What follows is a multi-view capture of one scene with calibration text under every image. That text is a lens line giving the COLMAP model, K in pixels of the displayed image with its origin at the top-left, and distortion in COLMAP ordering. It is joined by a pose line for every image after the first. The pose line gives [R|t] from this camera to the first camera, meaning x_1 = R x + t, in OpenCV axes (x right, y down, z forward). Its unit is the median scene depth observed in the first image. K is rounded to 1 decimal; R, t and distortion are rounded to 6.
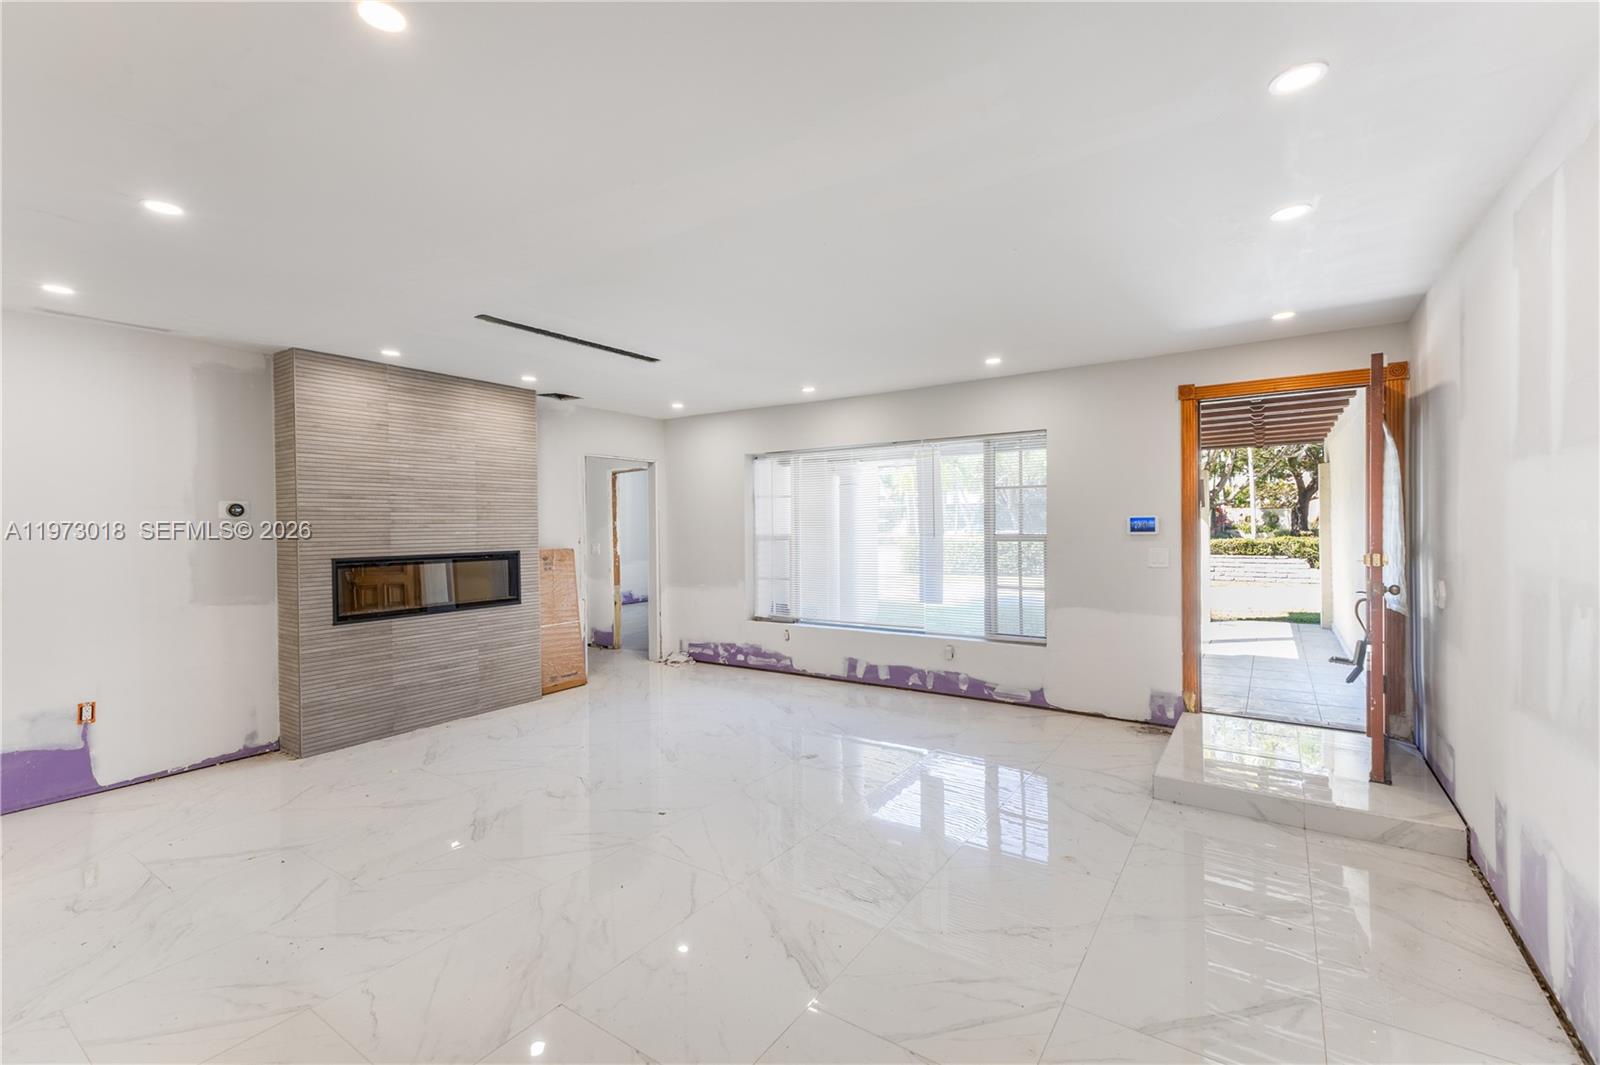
lens RADIAL K [[698.7, 0, 811.4], [0, 698.7, 530.7], [0, 0, 1]] dist [0.014690, -0.001560]
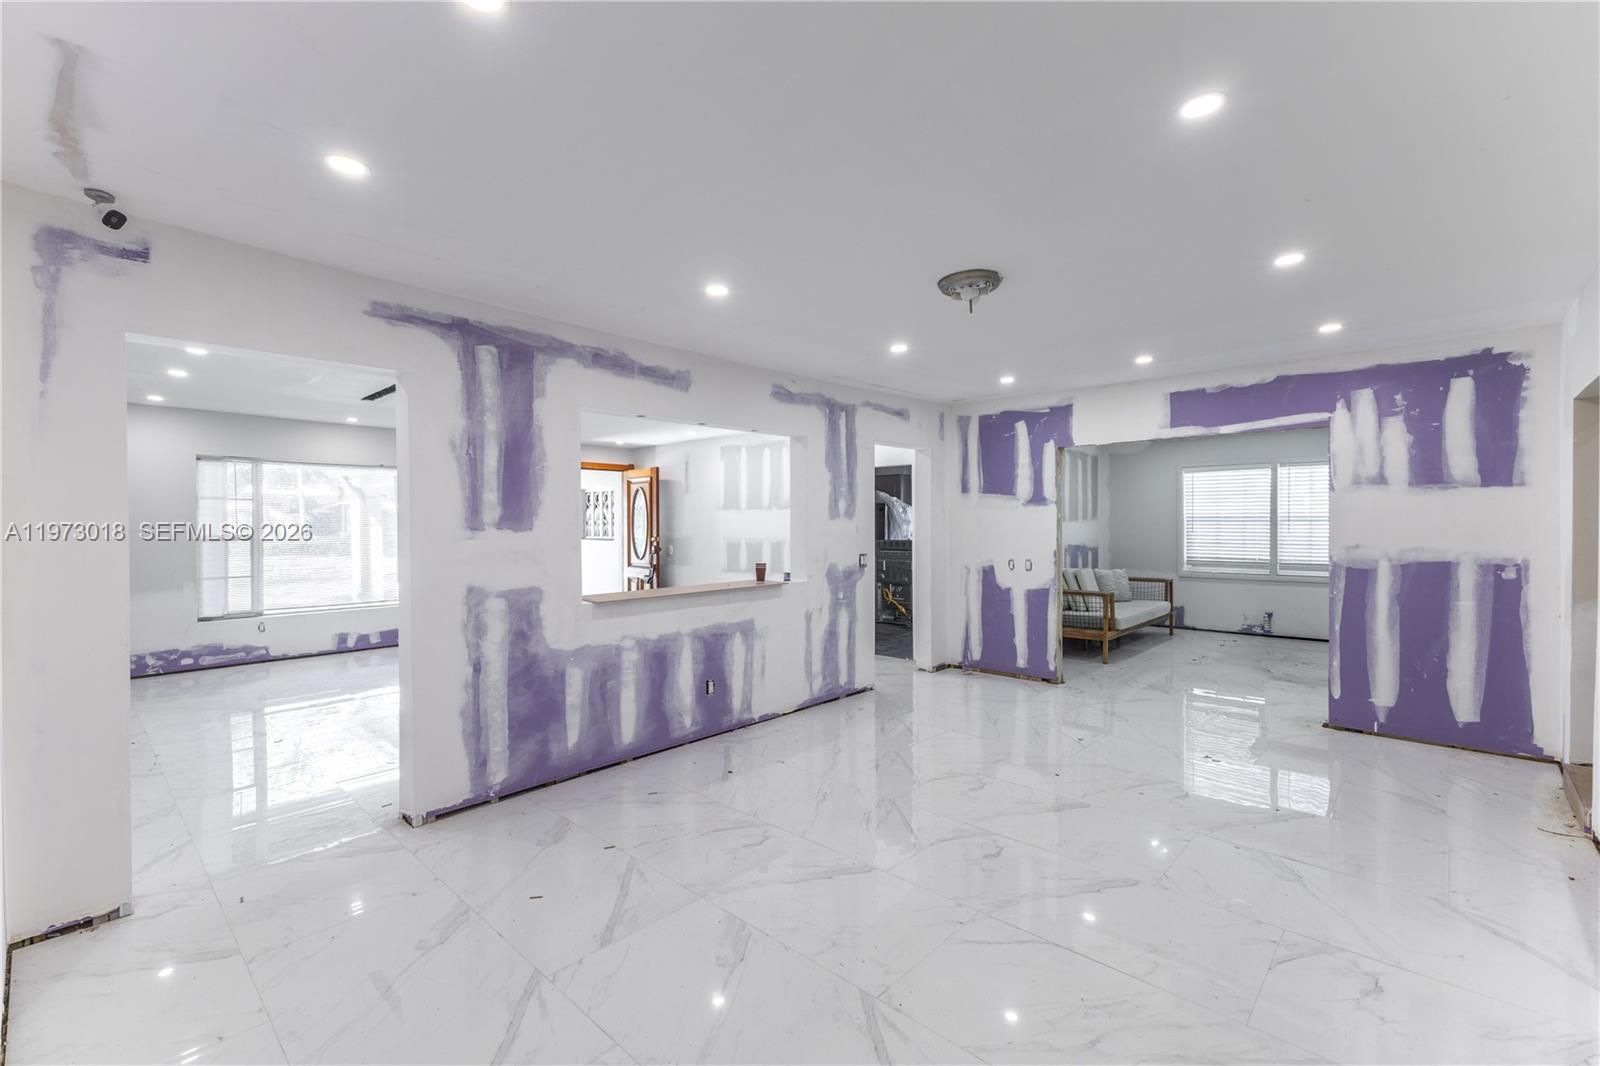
lens RADIAL K [[698.7, 0, 797.2], [0, 698.7, 527.7], [0, 0, 1]] dist [0.014690, -0.001560]
pose [[0.159687, -0.000248, 0.987168, -0.953002], [0.005541, 0.999984, -0.000645, 0.000341], [-0.987152, 0.005573, 0.159686, 0.002595]]
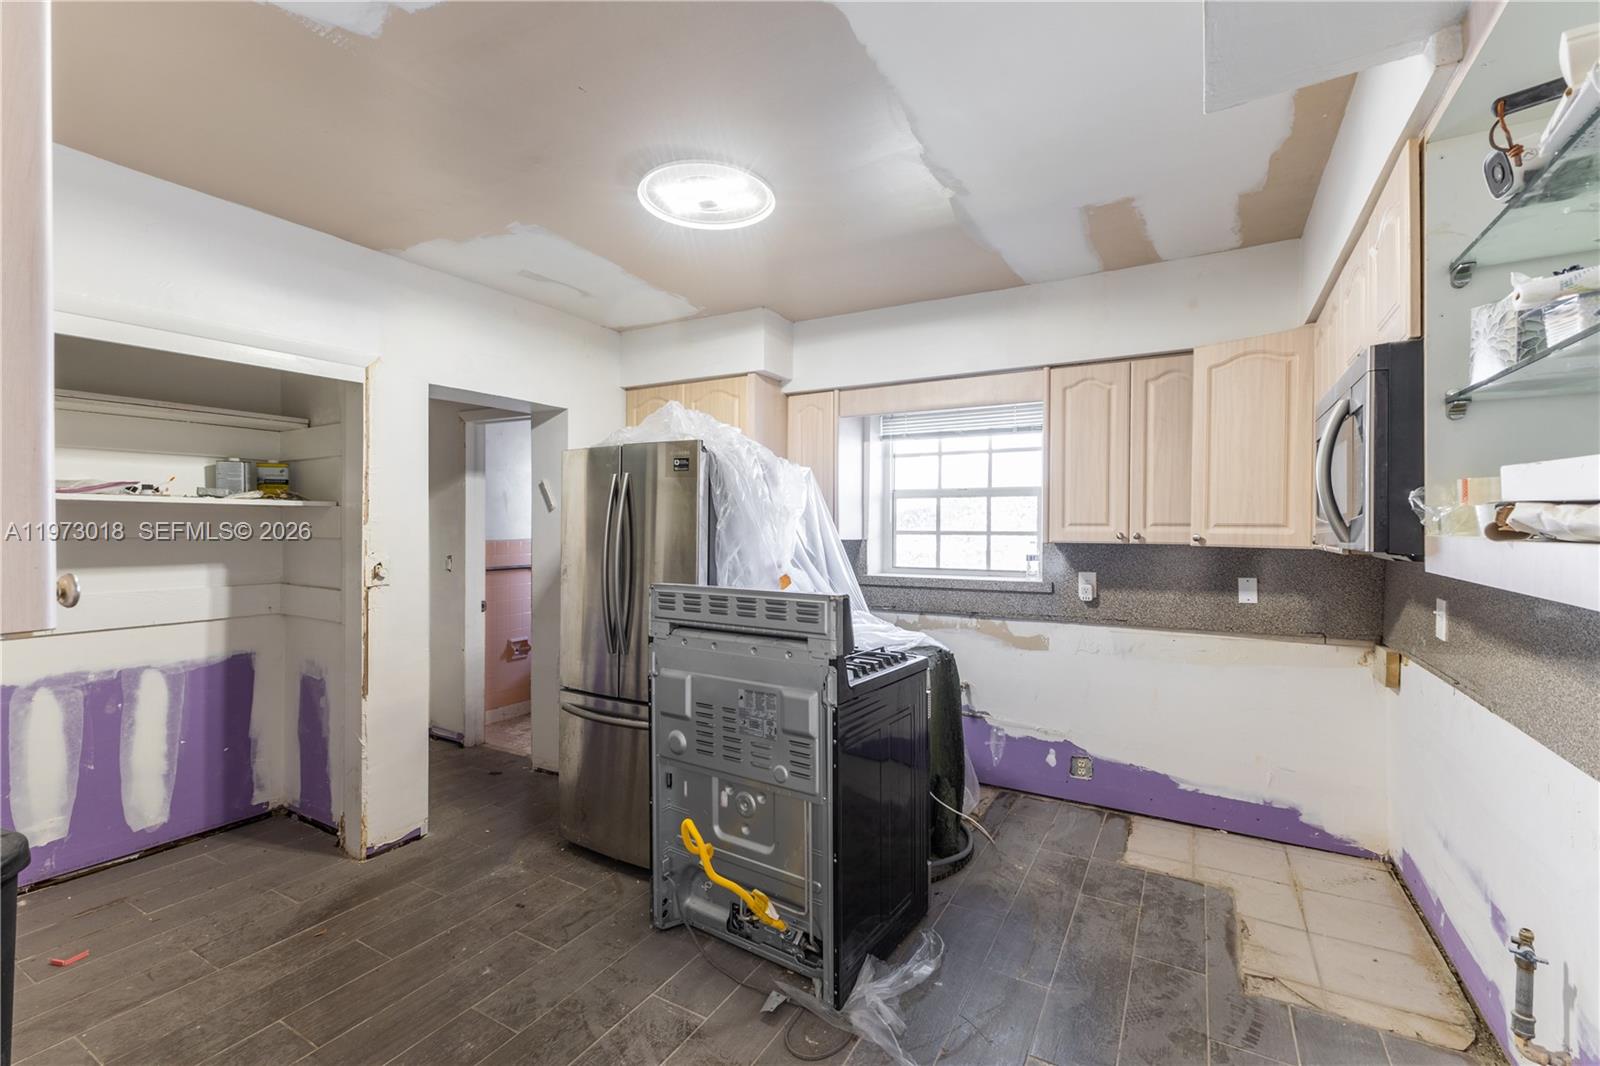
lens RADIAL K [[698.7, 0, 794.3], [0, 698.7, 527.4], [0, 0, 1]] dist [0.014690, -0.001560]
pose [[-0.065284, 0.007636, 0.997837, 0.685720], [0.003936, 0.999965, -0.007395, -0.002293], [-0.997859, 0.003445, -0.065312, 0.038467]]
